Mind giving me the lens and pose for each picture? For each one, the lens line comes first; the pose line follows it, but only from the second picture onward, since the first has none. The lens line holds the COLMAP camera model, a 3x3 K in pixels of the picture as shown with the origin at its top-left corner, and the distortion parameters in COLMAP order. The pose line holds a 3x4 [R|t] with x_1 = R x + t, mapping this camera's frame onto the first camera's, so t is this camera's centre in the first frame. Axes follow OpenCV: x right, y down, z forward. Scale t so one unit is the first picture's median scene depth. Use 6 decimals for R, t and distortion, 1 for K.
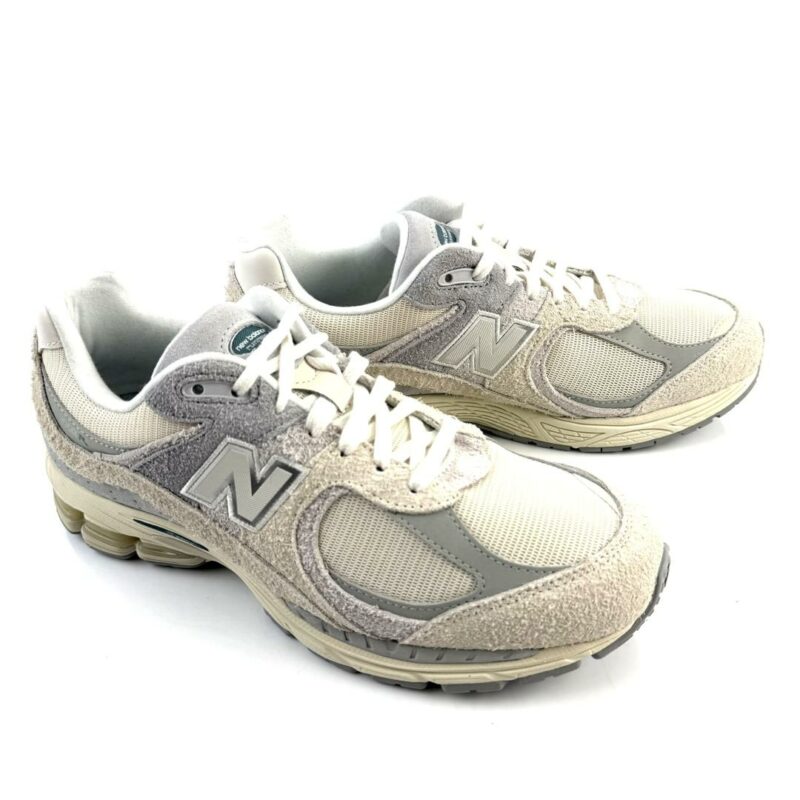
lens RADIAL K [[759.7, 0, 377.2], [0, 759.7, 401.2], [0, 0, 1]] dist [0.154876, -0.386586]
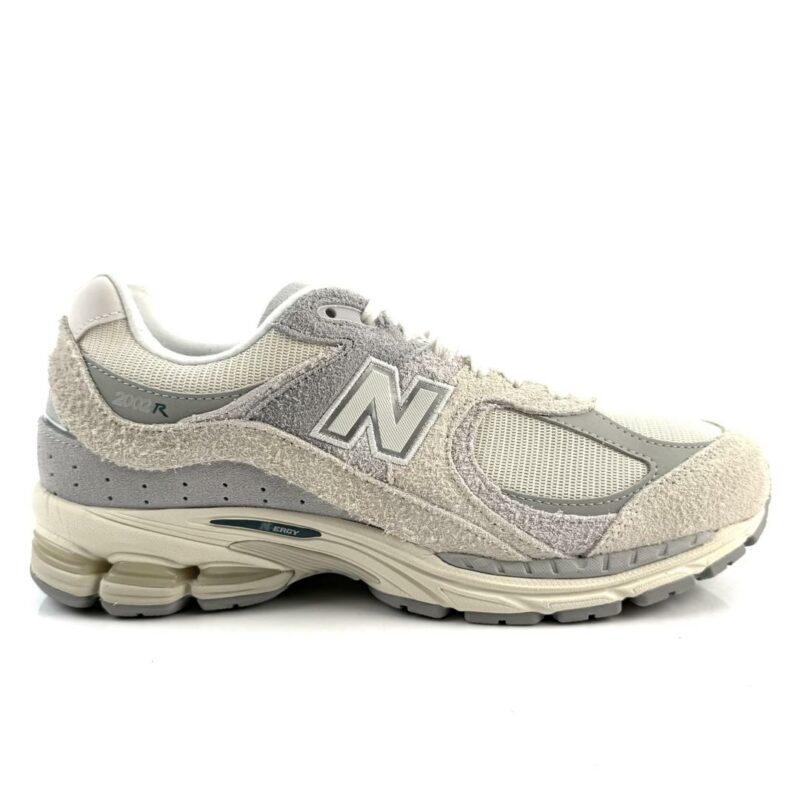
lens RADIAL K [[759.7, 0, 377.2], [0, 759.7, 401.2], [0, 0, 1]] dist [0.154876, -0.386586]
pose [[0.905201, -0.006469, 0.424934, -0.576789], [0.212422, 0.872907, -0.439215, 0.498844], [-0.368086, 0.487843, 0.791531, 0.285966]]
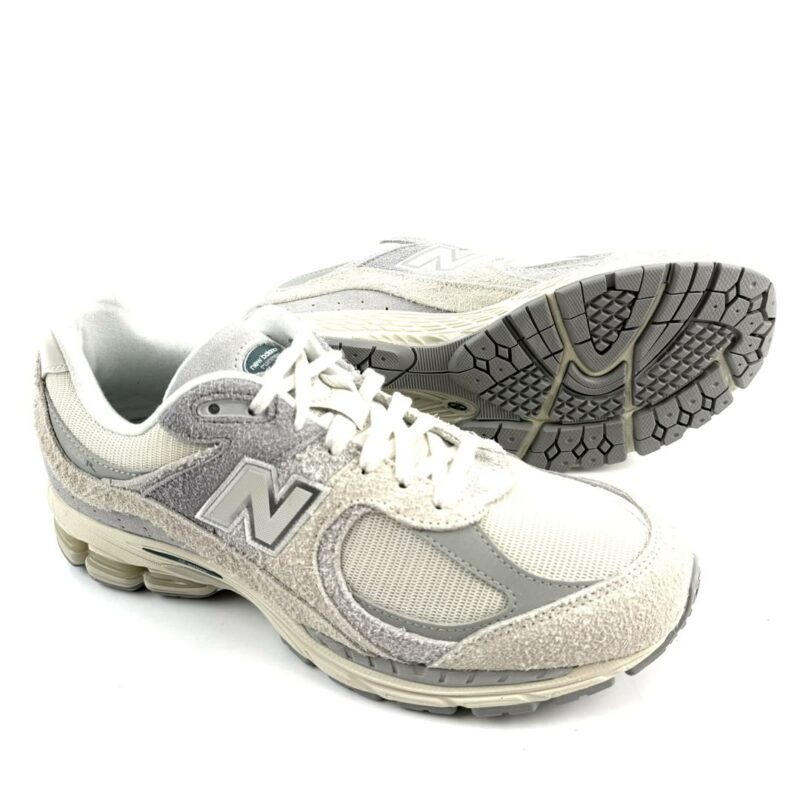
lens RADIAL K [[759.7, 0, 377.2], [0, 759.7, 401.2], [0, 0, 1]] dist [0.154876, -0.386586]
pose [[0.999102, -0.023223, 0.035430, -0.060510], [0.024801, 0.998689, -0.044778, 0.023161], [-0.034344, 0.045616, 0.998369, 0.021213]]
